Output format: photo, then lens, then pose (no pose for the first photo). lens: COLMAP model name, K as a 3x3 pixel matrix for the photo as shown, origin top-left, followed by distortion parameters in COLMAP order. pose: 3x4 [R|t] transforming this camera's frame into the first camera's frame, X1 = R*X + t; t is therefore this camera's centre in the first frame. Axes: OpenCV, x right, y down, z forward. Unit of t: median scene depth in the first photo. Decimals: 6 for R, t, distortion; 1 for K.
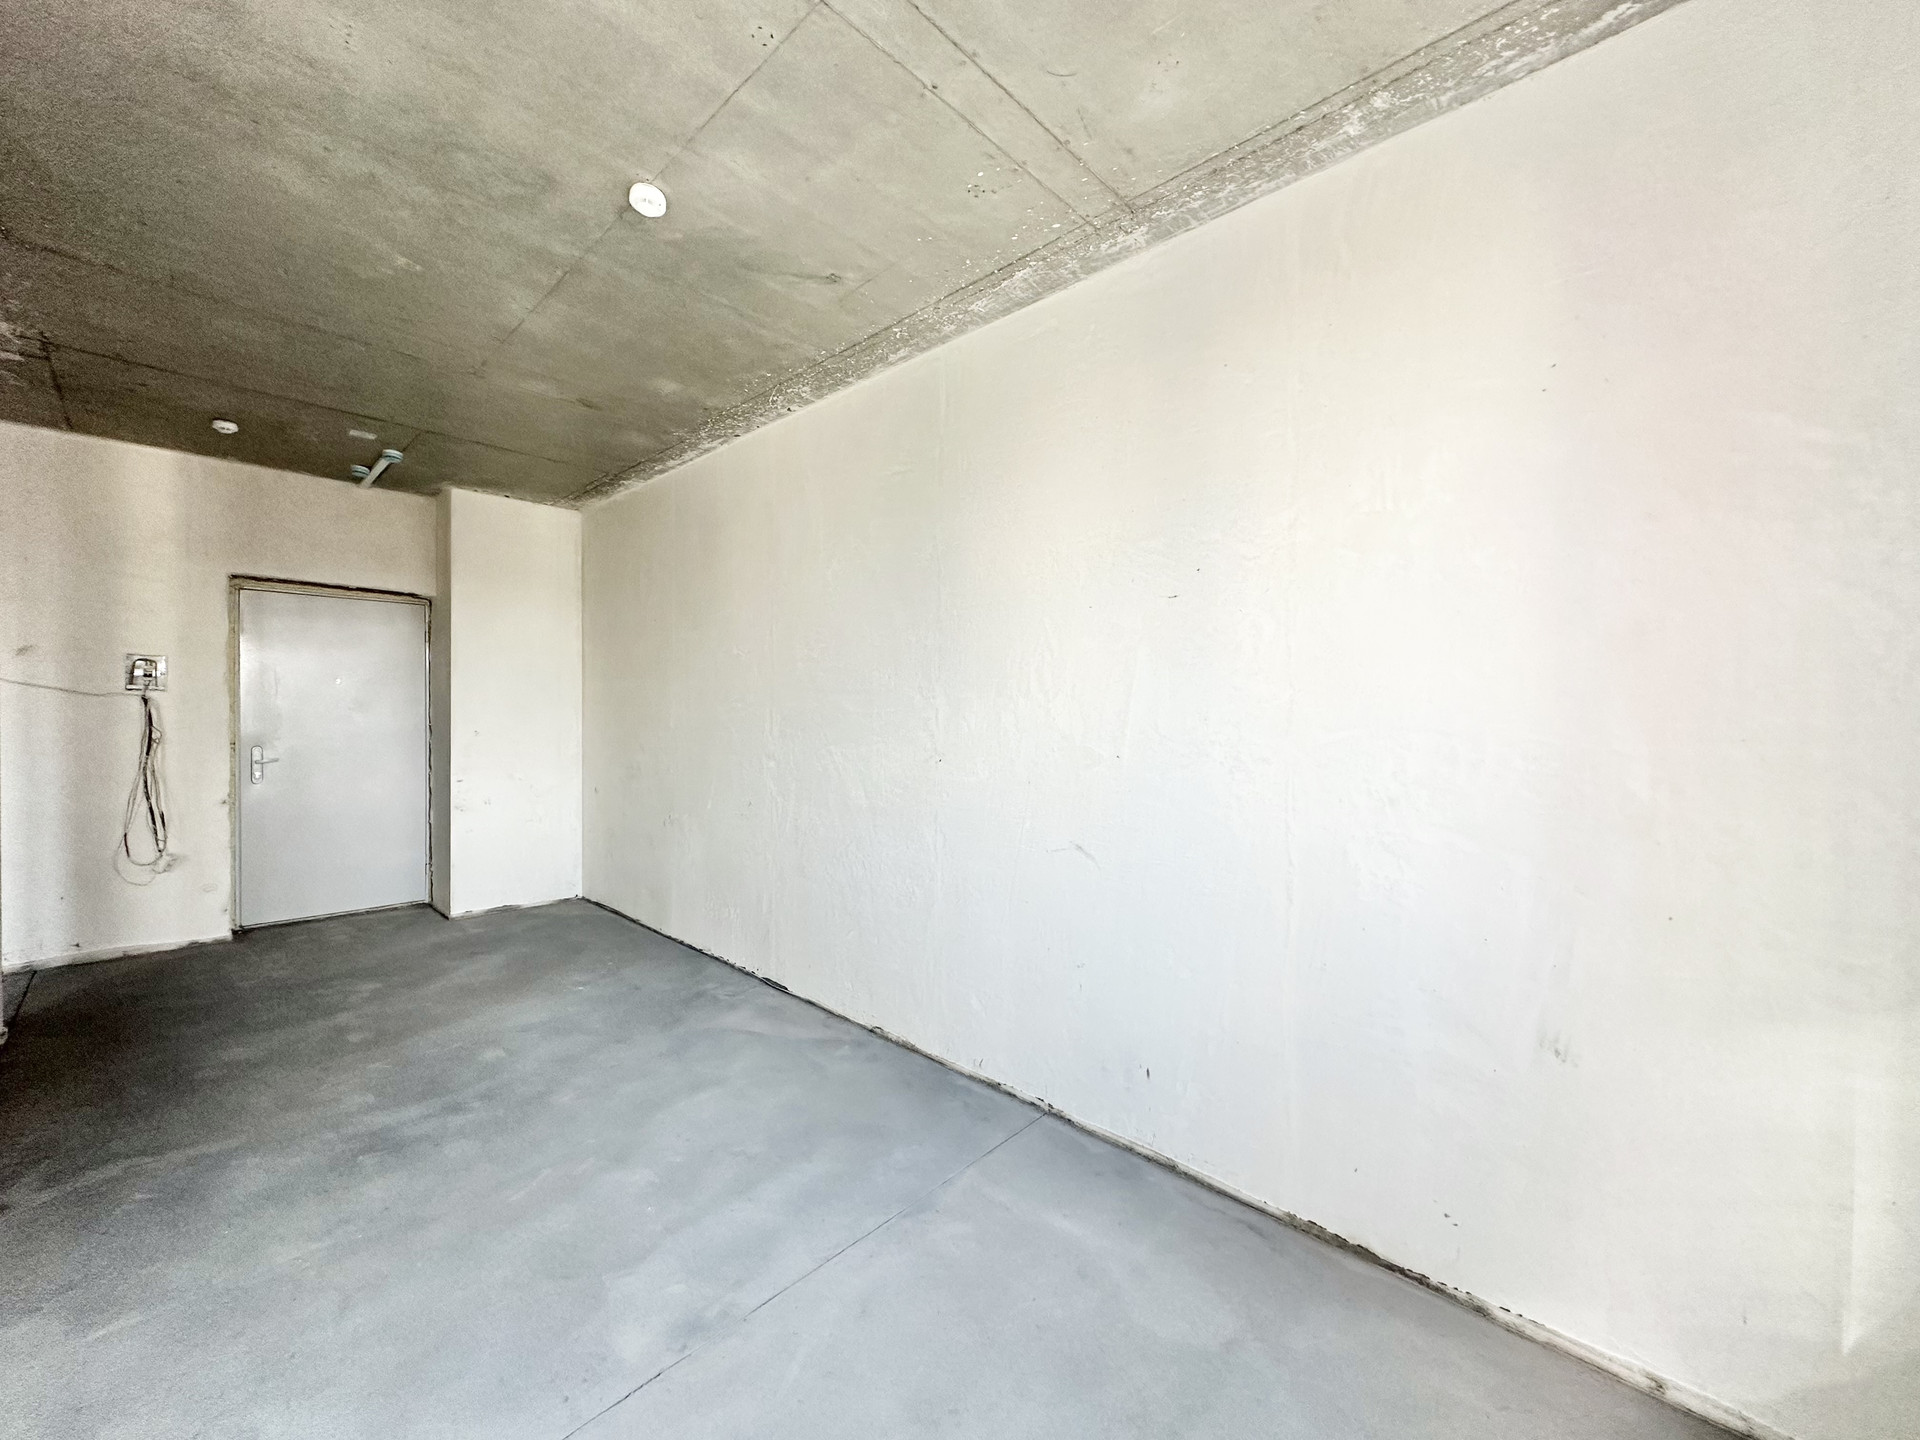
lens RADIAL K [[760.5, 0, 960.0], [0, 760.5, 720.0], [0, 0, 1]] dist [-0.001386, -0.000249]
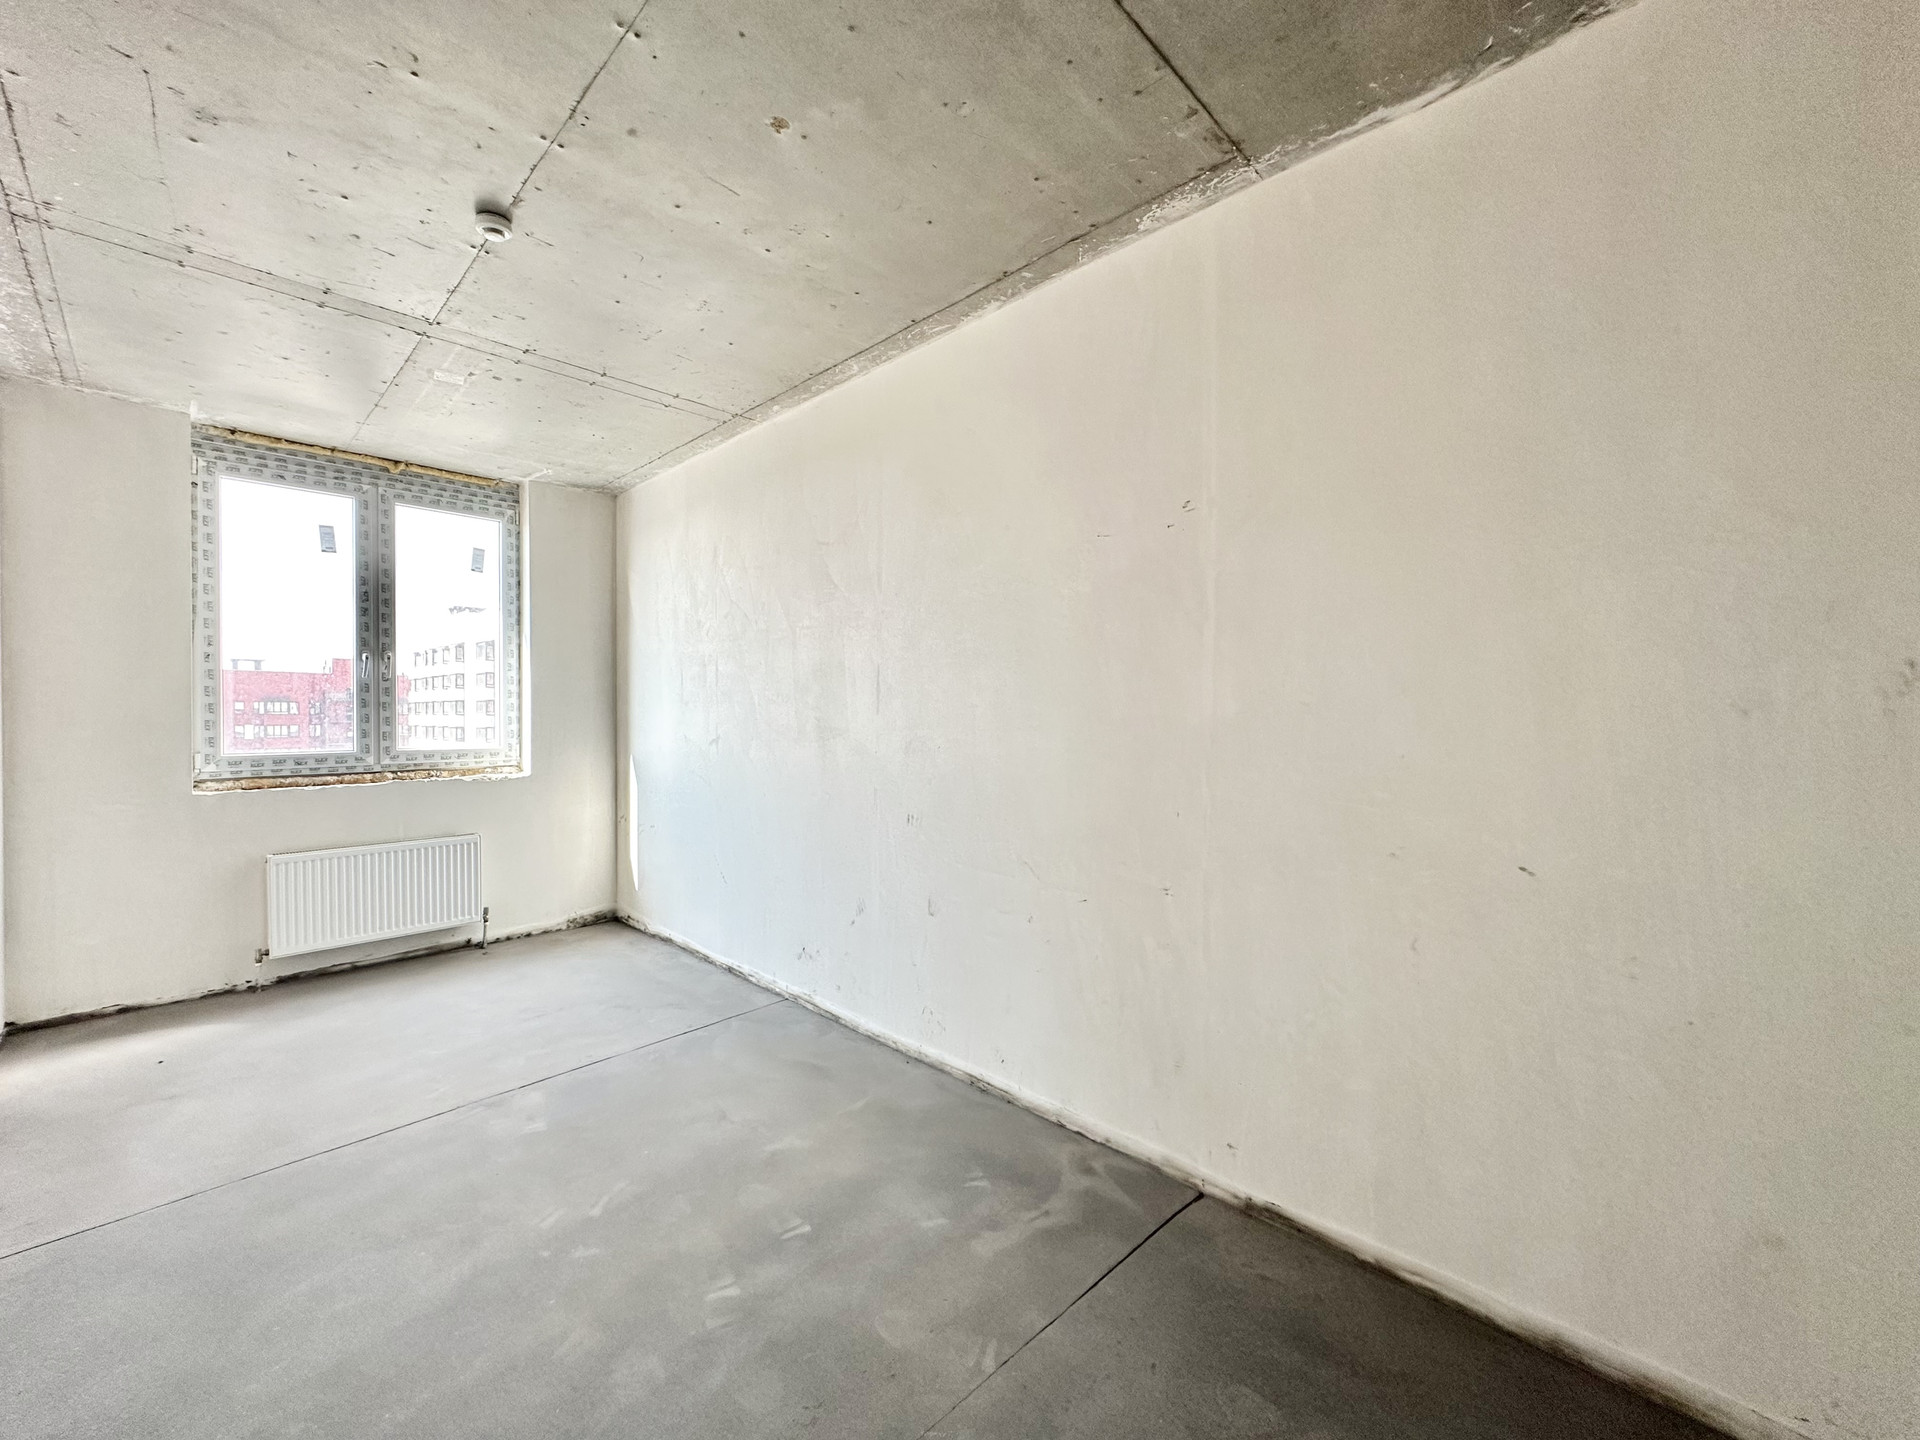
lens RADIAL K [[760.5, 0, 960.0], [0, 760.5, 720.0], [0, 0, 1]] dist [-0.001386, -0.000249]
pose [[-0.999921, -0.008080, 0.009637, -0.679664], [-0.007888, 0.999772, 0.019860, -0.018696], [-0.009796, 0.019783, -0.999756, 1.307673]]
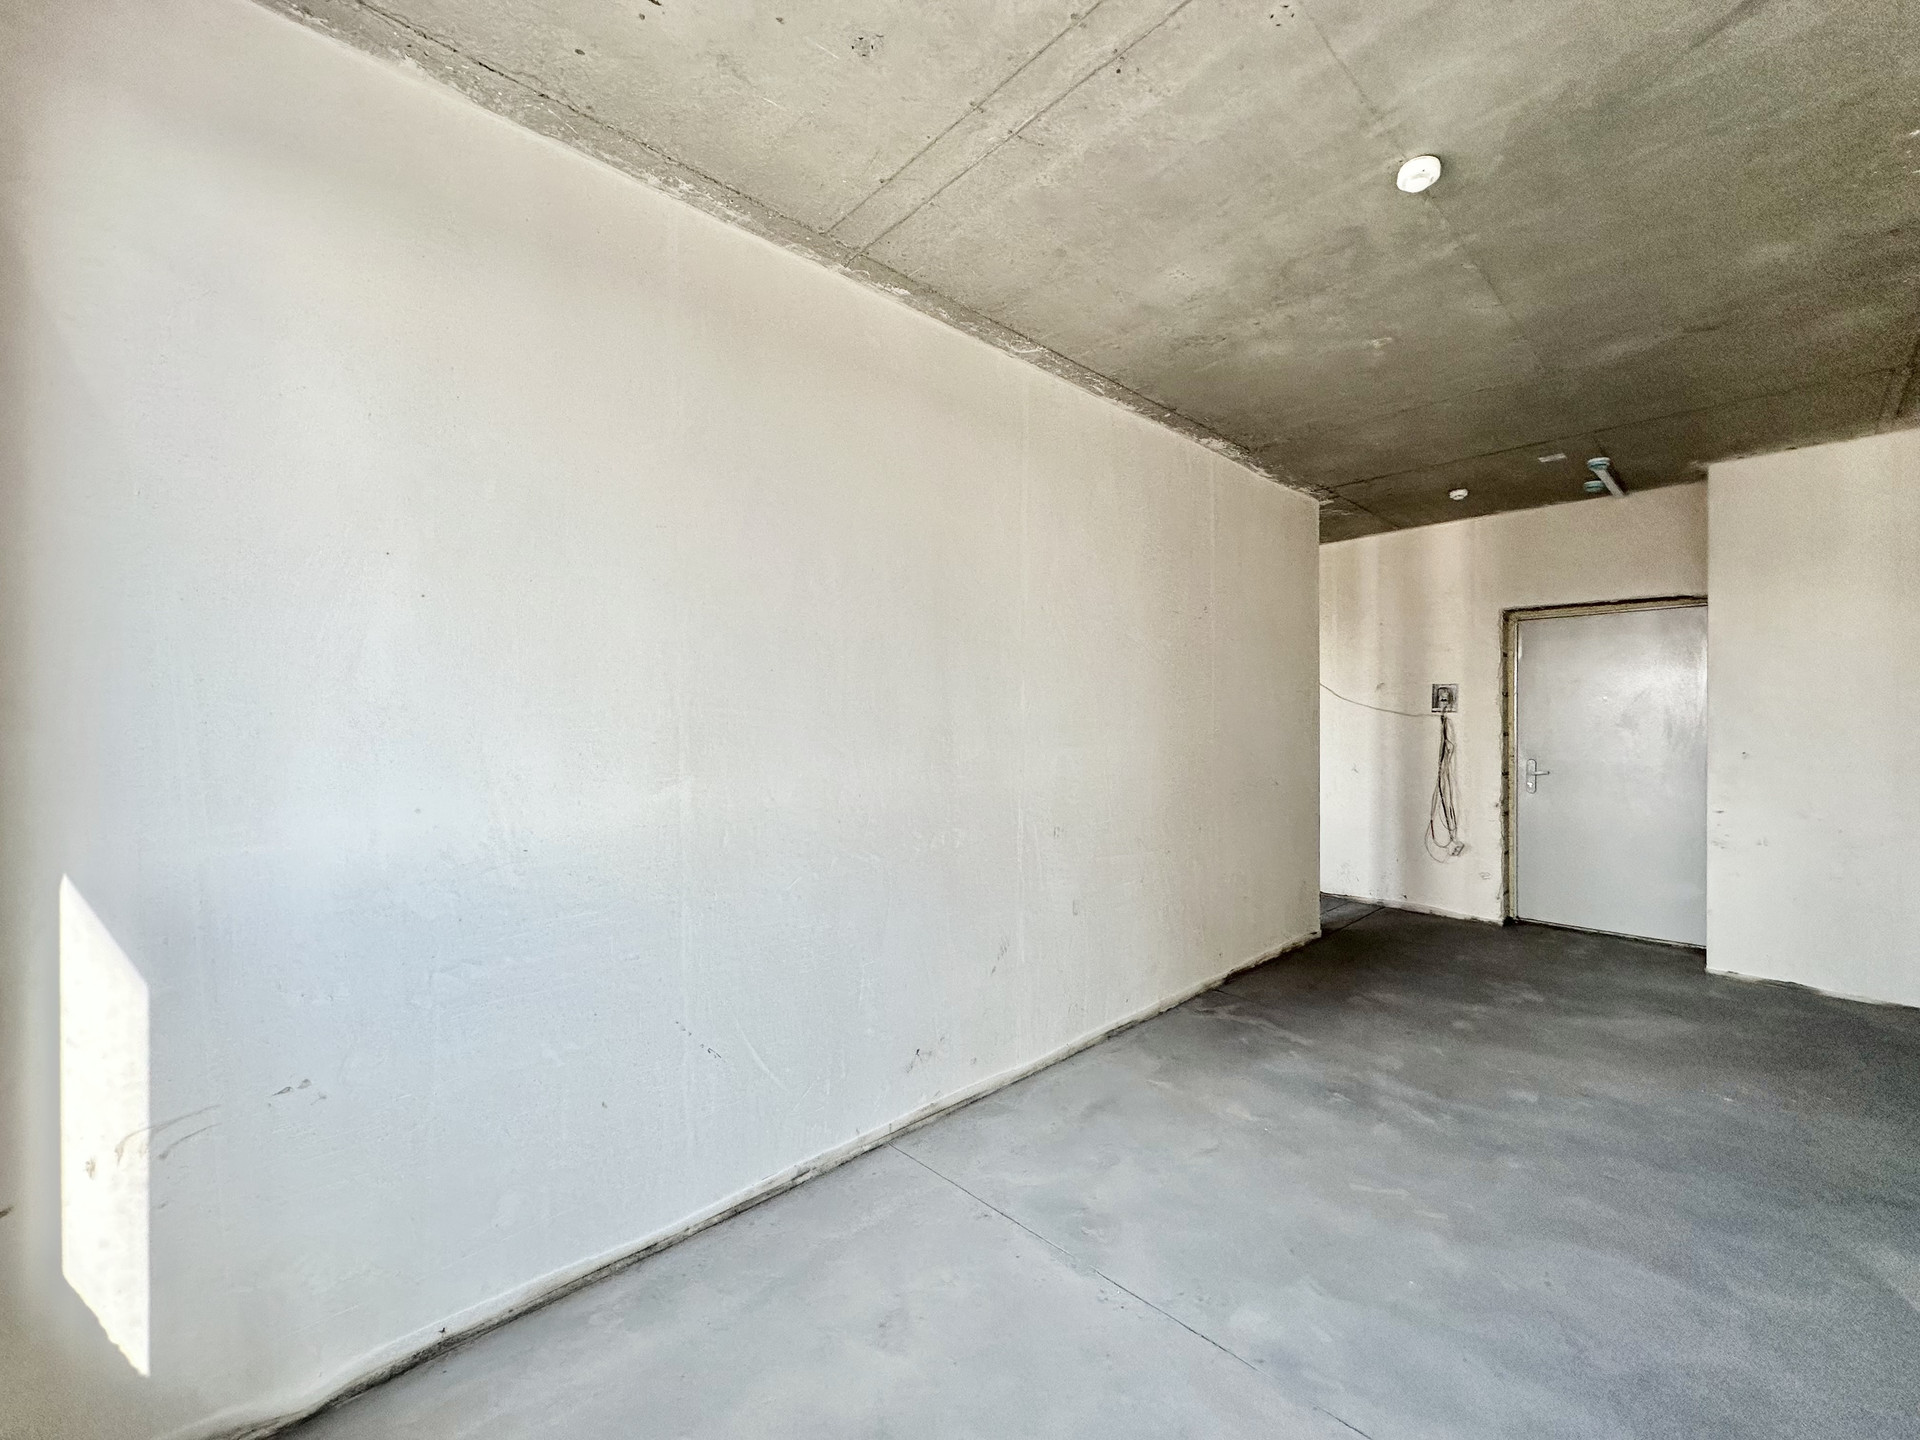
lens RADIAL K [[760.5, 0, 960.0], [0, 760.5, 720.0], [0, 0, 1]] dist [-0.001386, -0.000249]
pose [[-0.064211, -0.008105, -0.997903, 0.339354], [-0.009488, 0.999927, -0.007510, -0.009267], [0.997891, 0.008986, -0.064283, 0.327537]]
